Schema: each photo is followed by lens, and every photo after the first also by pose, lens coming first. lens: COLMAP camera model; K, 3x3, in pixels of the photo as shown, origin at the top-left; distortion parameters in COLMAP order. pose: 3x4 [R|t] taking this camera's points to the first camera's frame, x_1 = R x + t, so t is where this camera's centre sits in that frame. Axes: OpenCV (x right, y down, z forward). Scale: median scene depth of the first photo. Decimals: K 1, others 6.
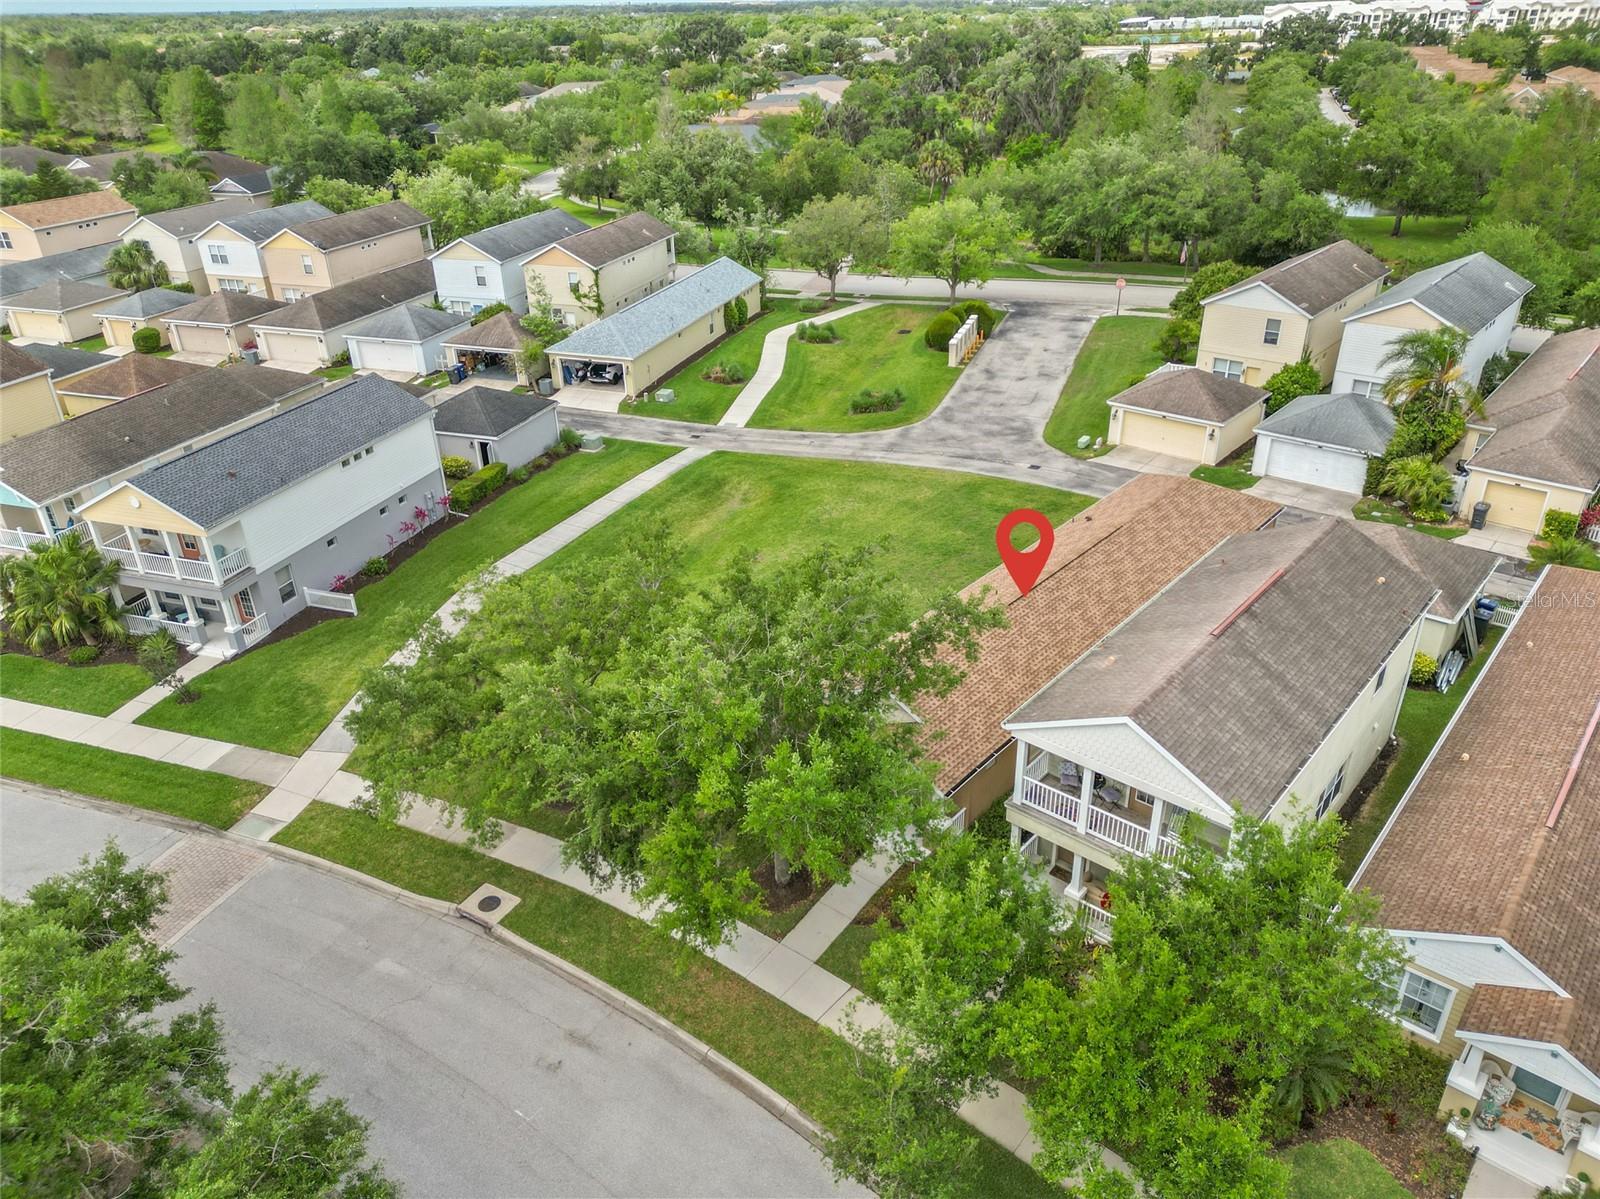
lens RADIAL K [[1117.8, 0, 798.5], [0, 1117.8, 598.7], [0, 0, 1]] dist [0.076877, -0.078916]
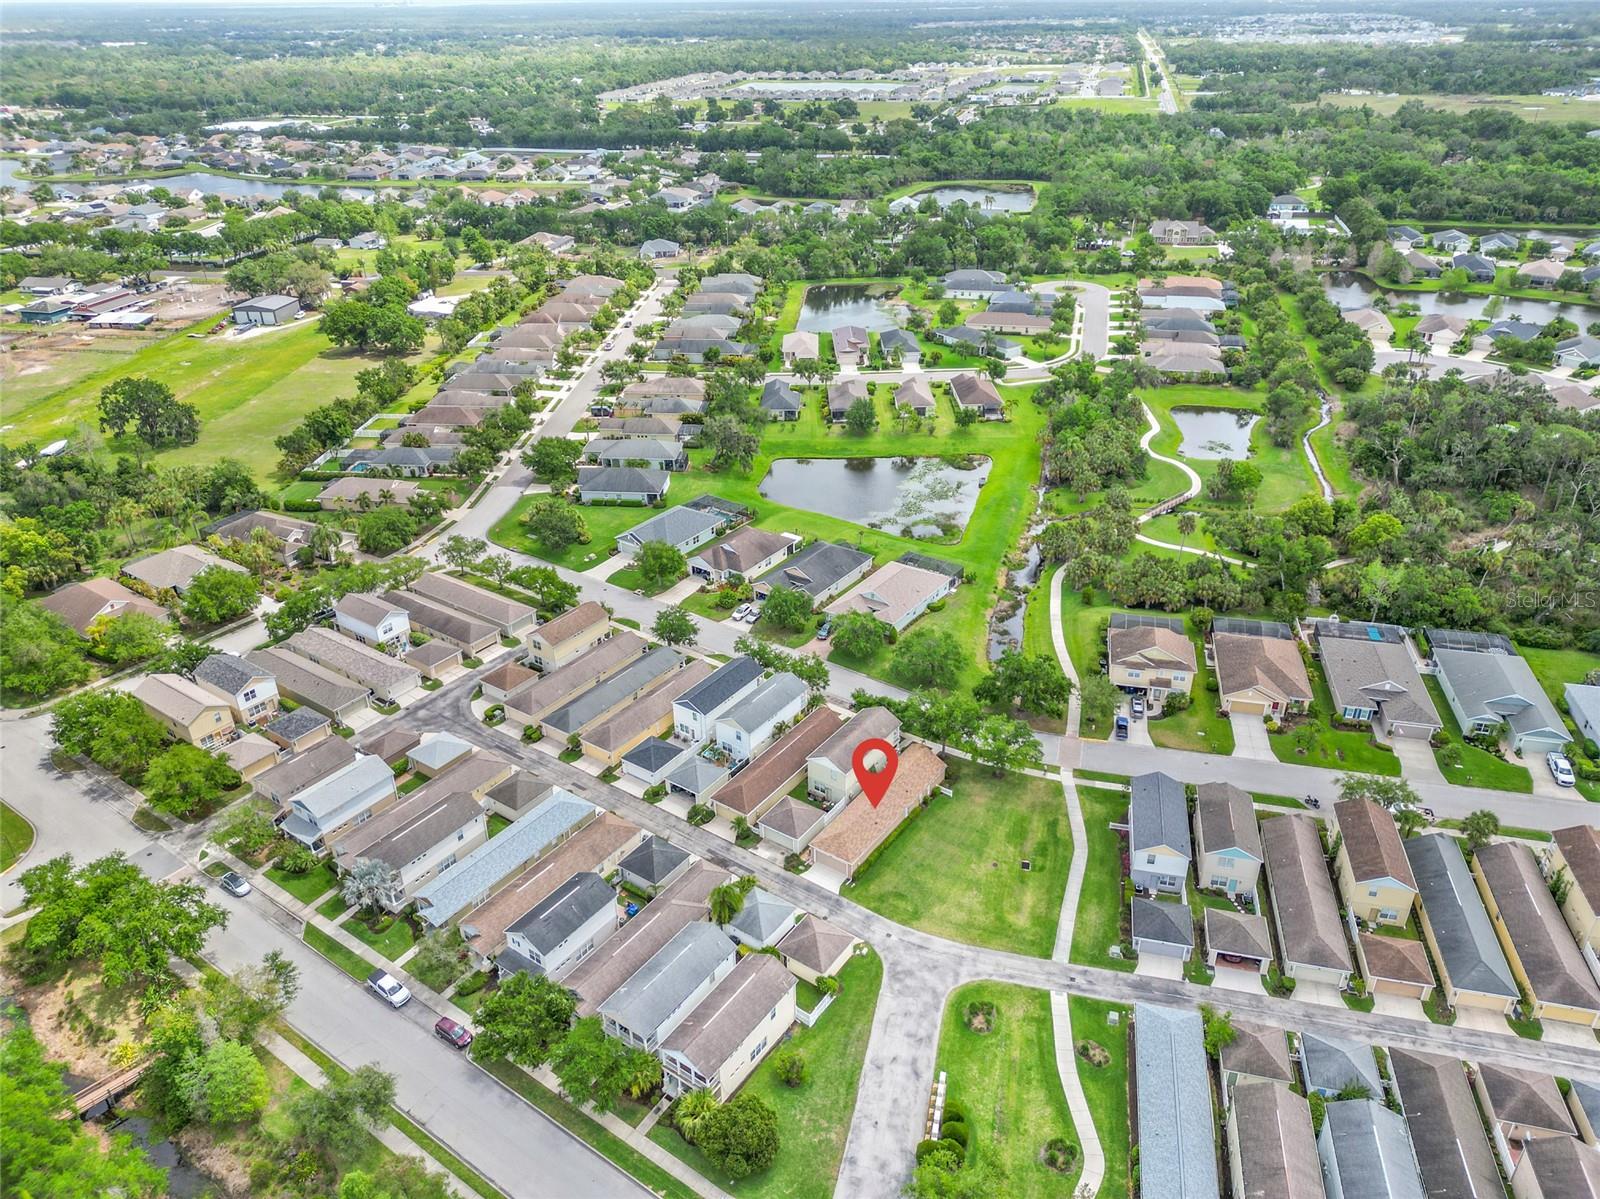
lens RADIAL K [[1119.4, 0, 800.0], [0, 1119.4, 599.5], [0, 0, 1]] dist [0.127878, -0.211556]
pose [[-0.994892, 0.072689, -0.070047, 0.447145], [-0.017675, 0.557749, 0.829822, -2.086166], [0.099387, 0.826821, -0.553615, 1.527972]]
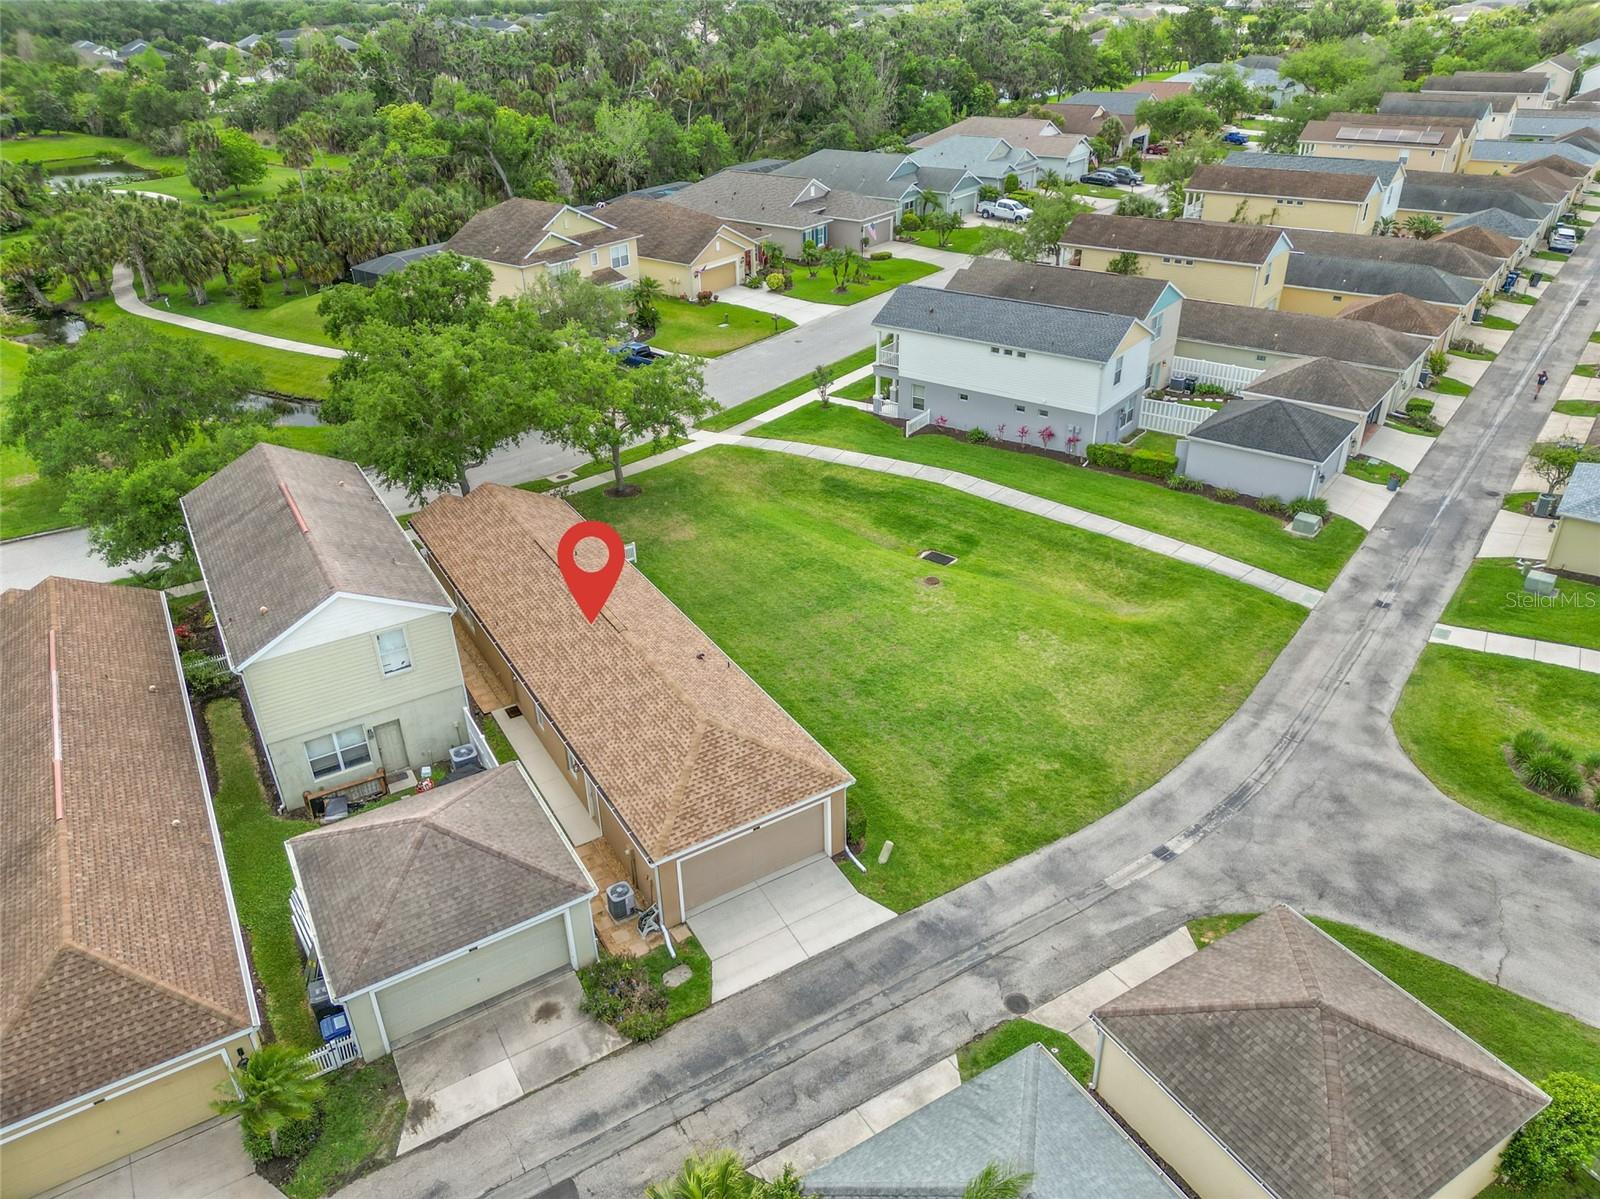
lens RADIAL K [[1117.8, 0, 798.5], [0, 1117.8, 598.7], [0, 0, 1]] dist [0.076877, -0.078916]
pose [[-0.316467, 0.489170, -0.812749, 0.612153], [-0.416067, 0.698395, 0.582351, -0.422225], [0.852489, 0.522453, -0.017491, 0.735116]]
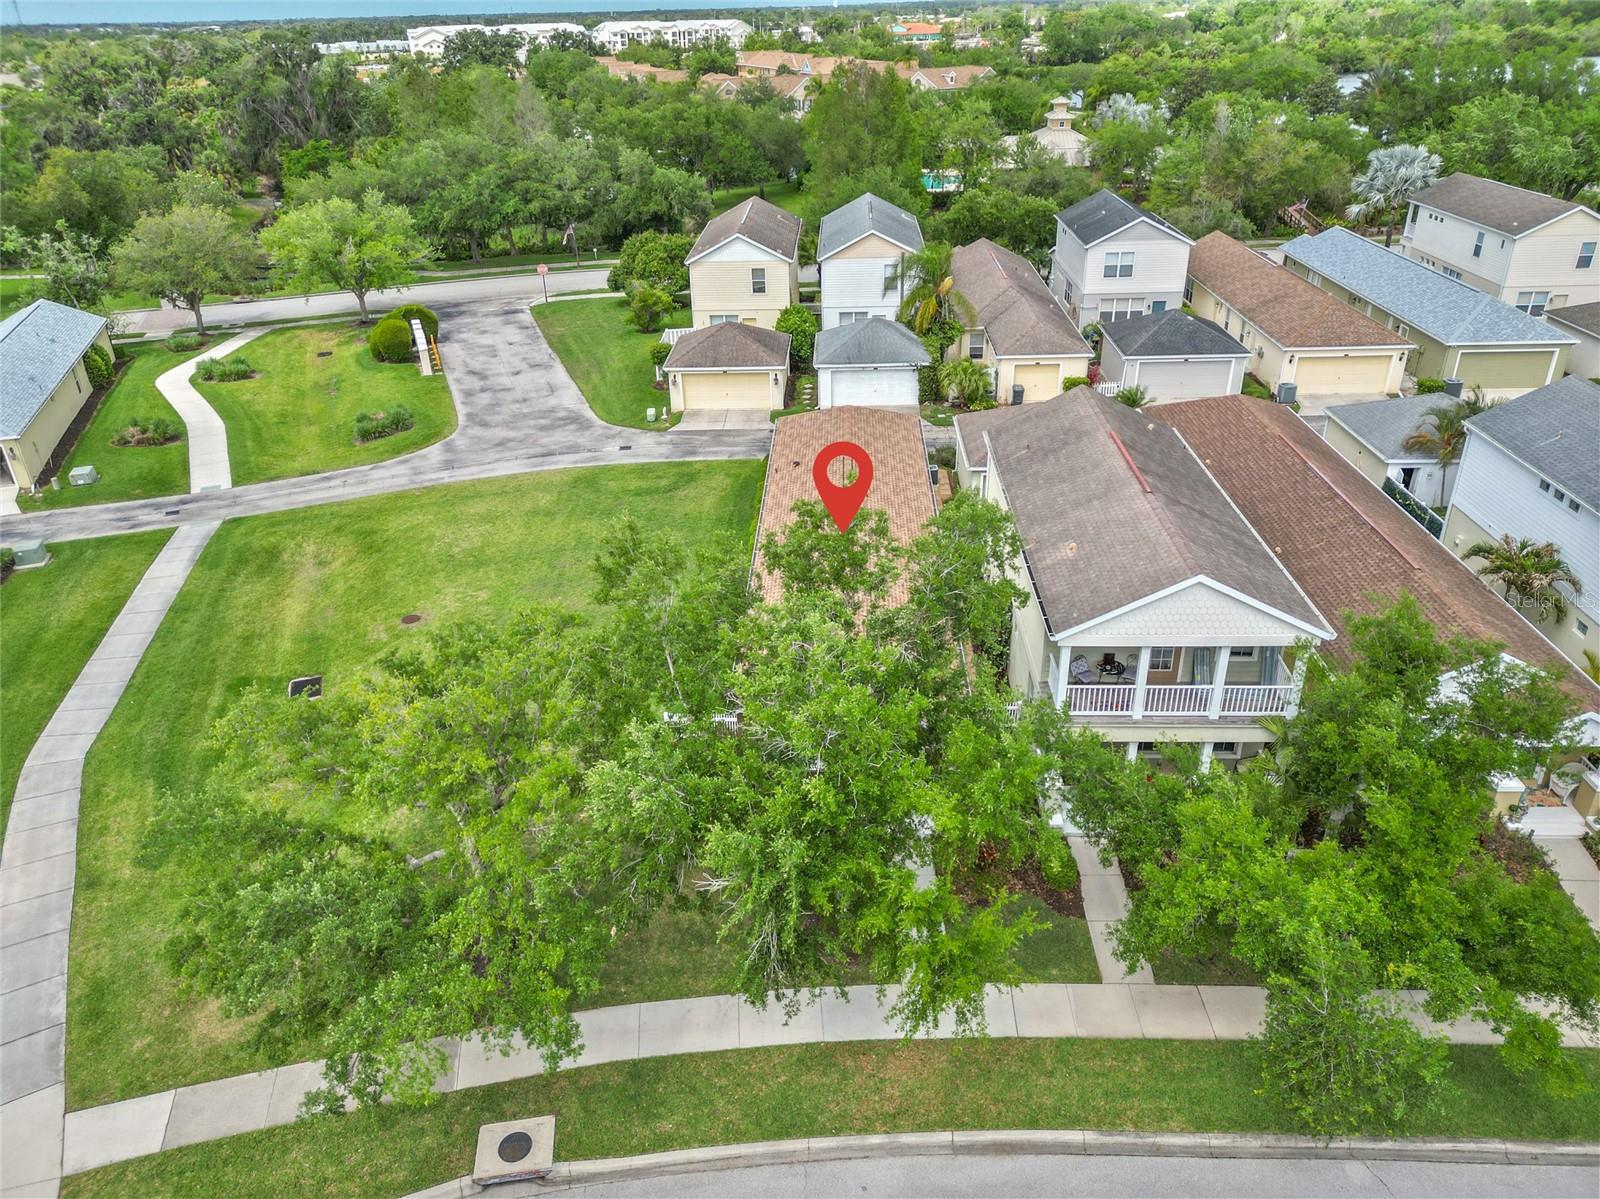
lens RADIAL K [[1117.8, 0, 798.5], [0, 1117.8, 598.7], [0, 0, 1]] dist [0.076877, -0.078916]
pose [[0.782753, -0.287012, 0.552198, -0.209919], [0.299188, 0.951587, 0.070492, -0.019283], [-0.545696, 0.110033, 0.830728, 0.152913]]
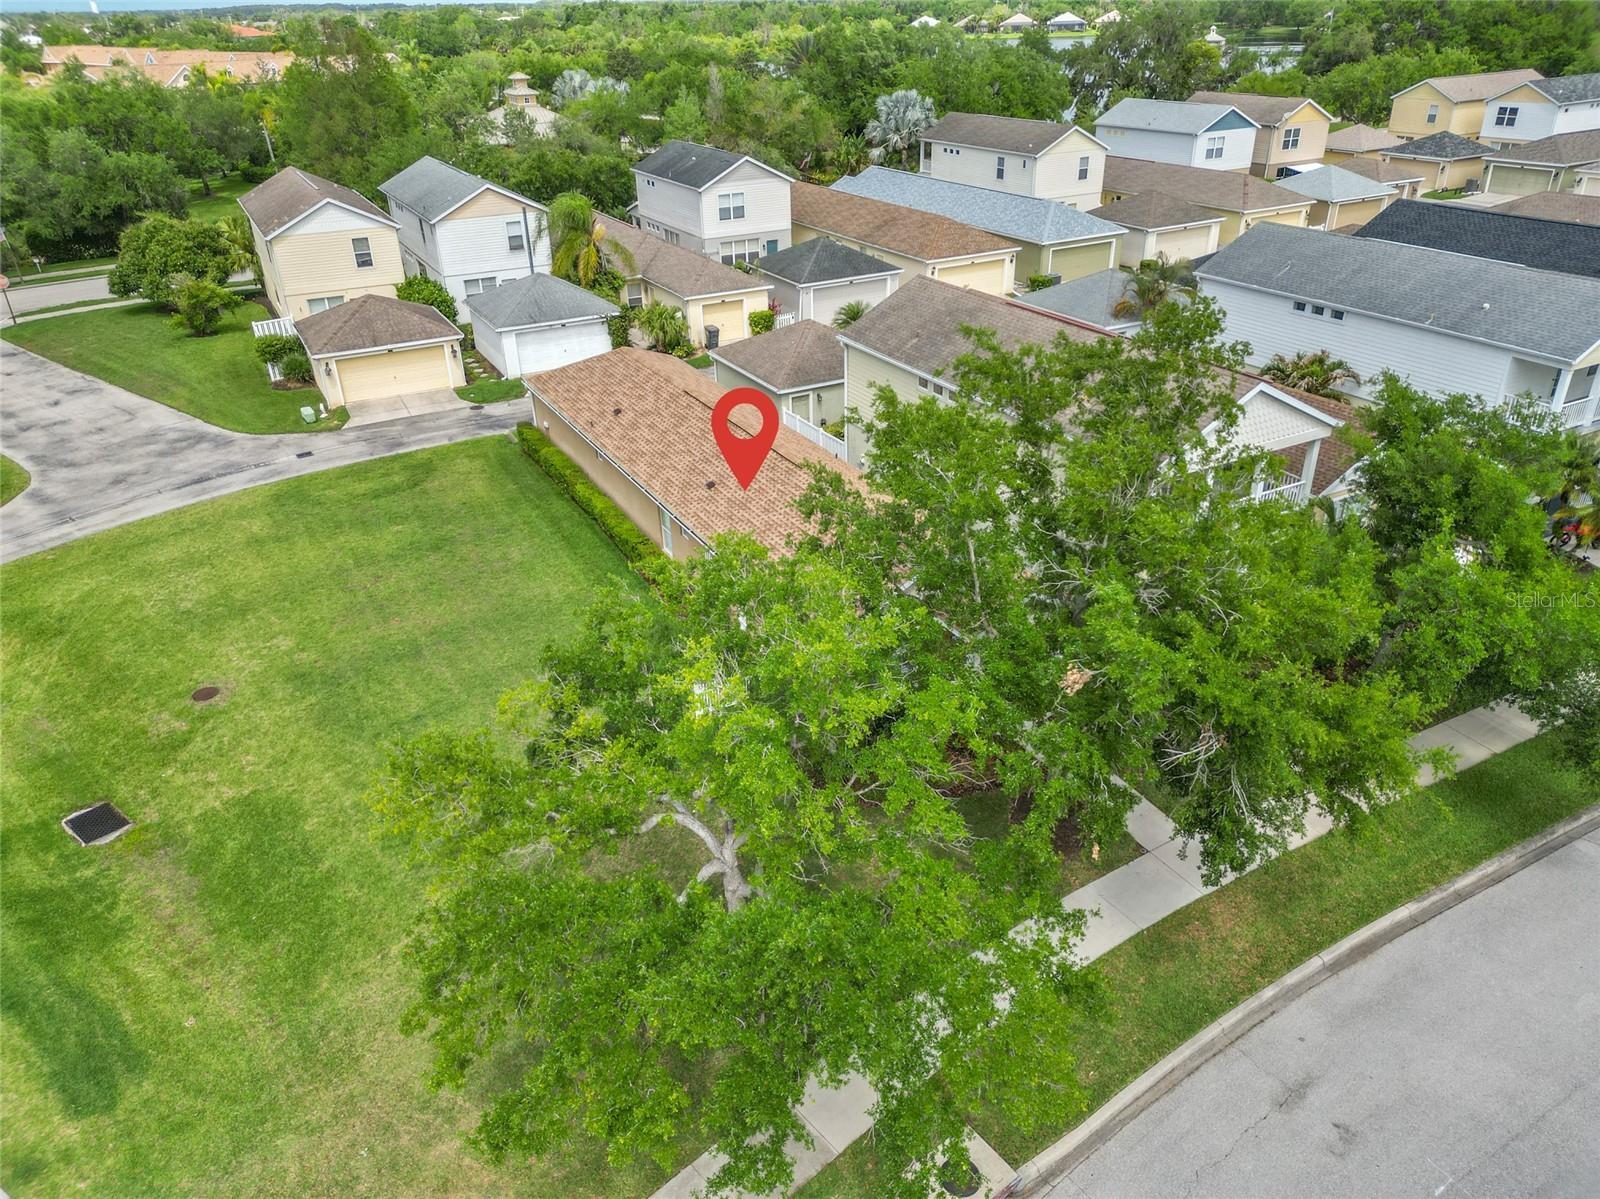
lens RADIAL K [[1117.8, 0, 798.5], [0, 1117.8, 598.7], [0, 0, 1]] dist [0.076877, -0.078916]
pose [[0.359342, -0.424955, 0.830835, -0.314892], [0.450485, 0.858690, 0.244364, -0.065895], [-0.817274, 0.286469, 0.500000, 0.355262]]
